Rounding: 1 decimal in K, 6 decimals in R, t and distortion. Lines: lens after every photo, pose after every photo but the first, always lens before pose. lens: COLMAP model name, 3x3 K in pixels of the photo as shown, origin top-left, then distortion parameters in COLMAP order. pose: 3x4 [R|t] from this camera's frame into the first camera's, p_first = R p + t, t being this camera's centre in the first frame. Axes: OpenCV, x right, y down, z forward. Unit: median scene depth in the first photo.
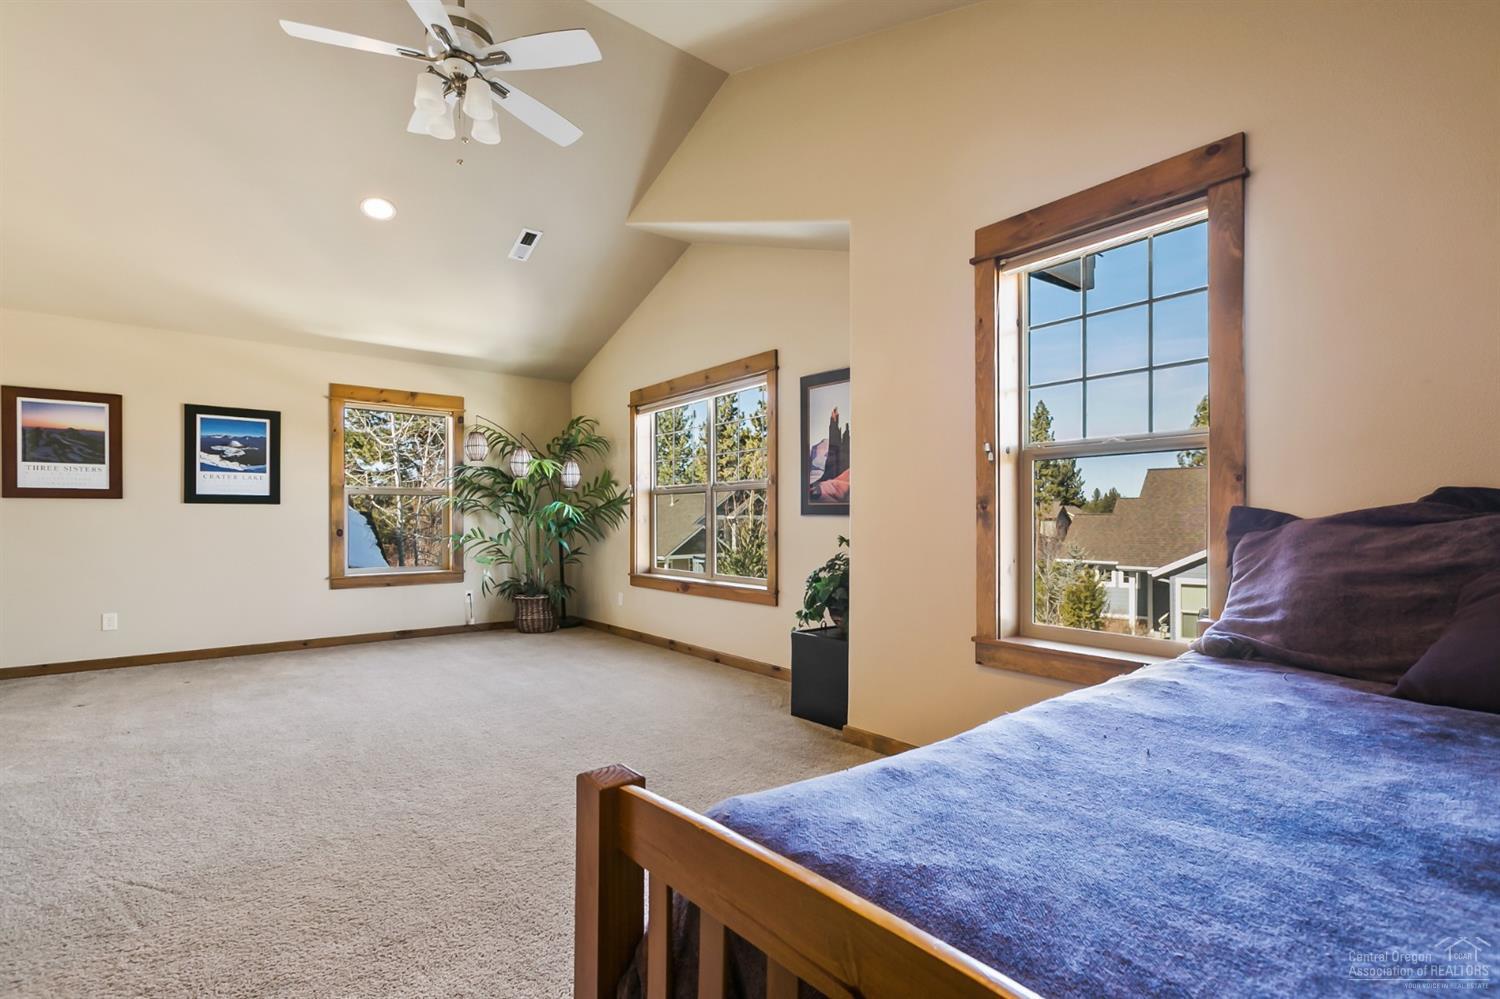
lens RADIAL K [[673.1, 0, 750.0], [0, 673.1, 499.5], [0, 0, 1]] dist [0.000673, 0.000195]
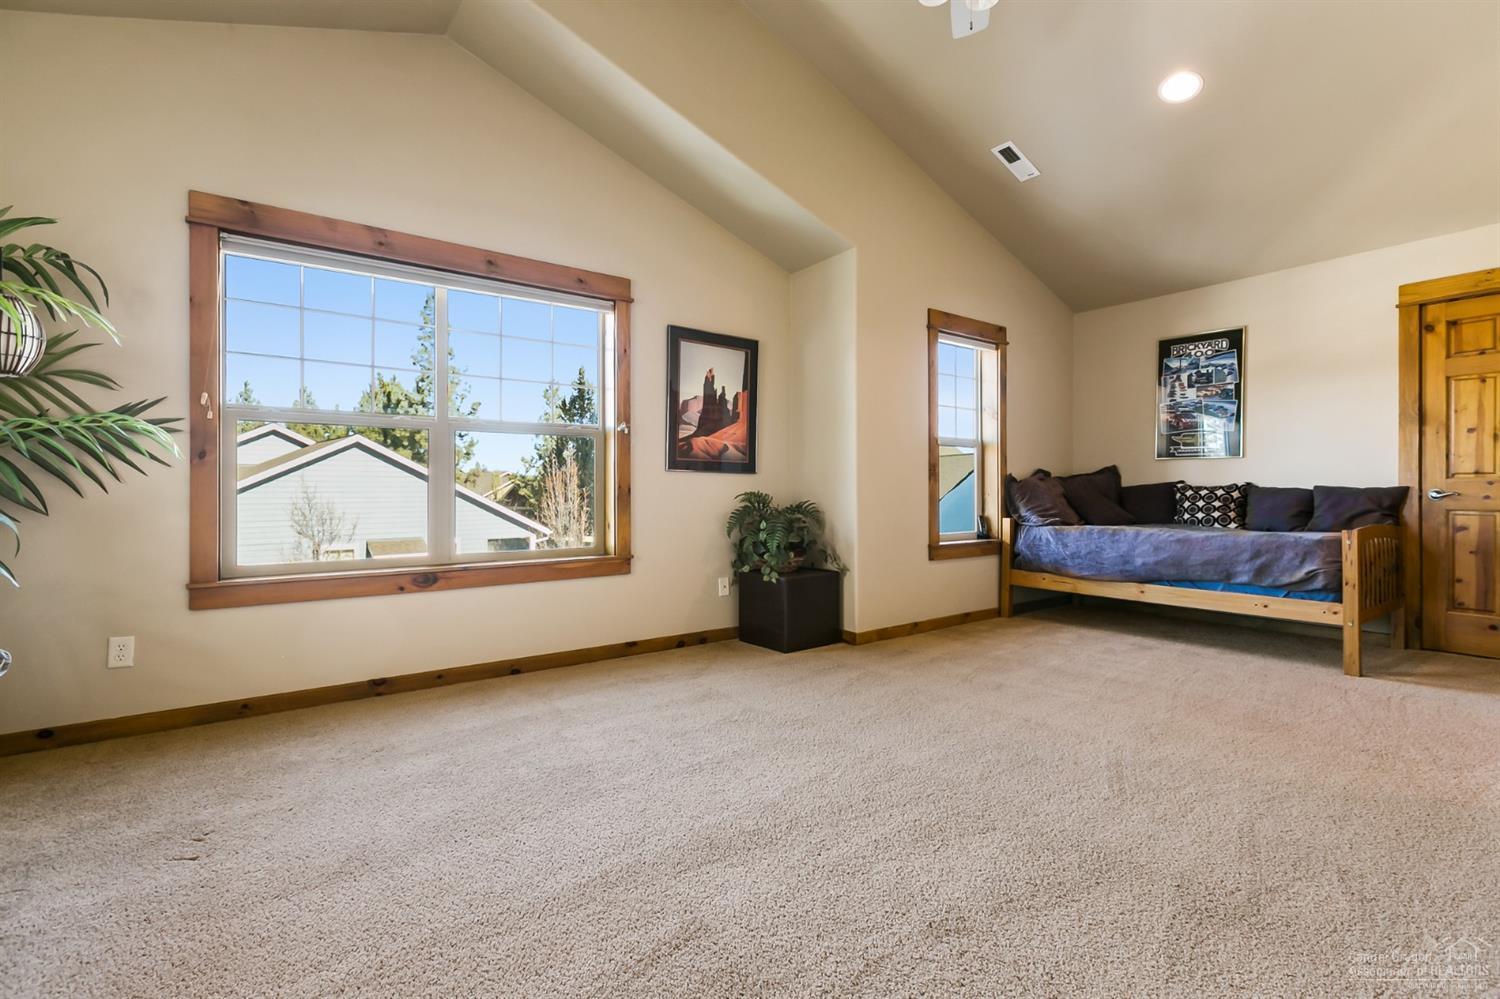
lens RADIAL K [[673.1, 0, 750.0], [0, 673.1, 499.5], [0, 0, 1]] dist [0.000673, 0.000195]
pose [[0.050721, -0.000562, 0.998713, -0.891306], [-0.015750, 0.999875, 0.001362, 0.063515], [-0.998589, -0.015798, 0.050705, 0.860093]]
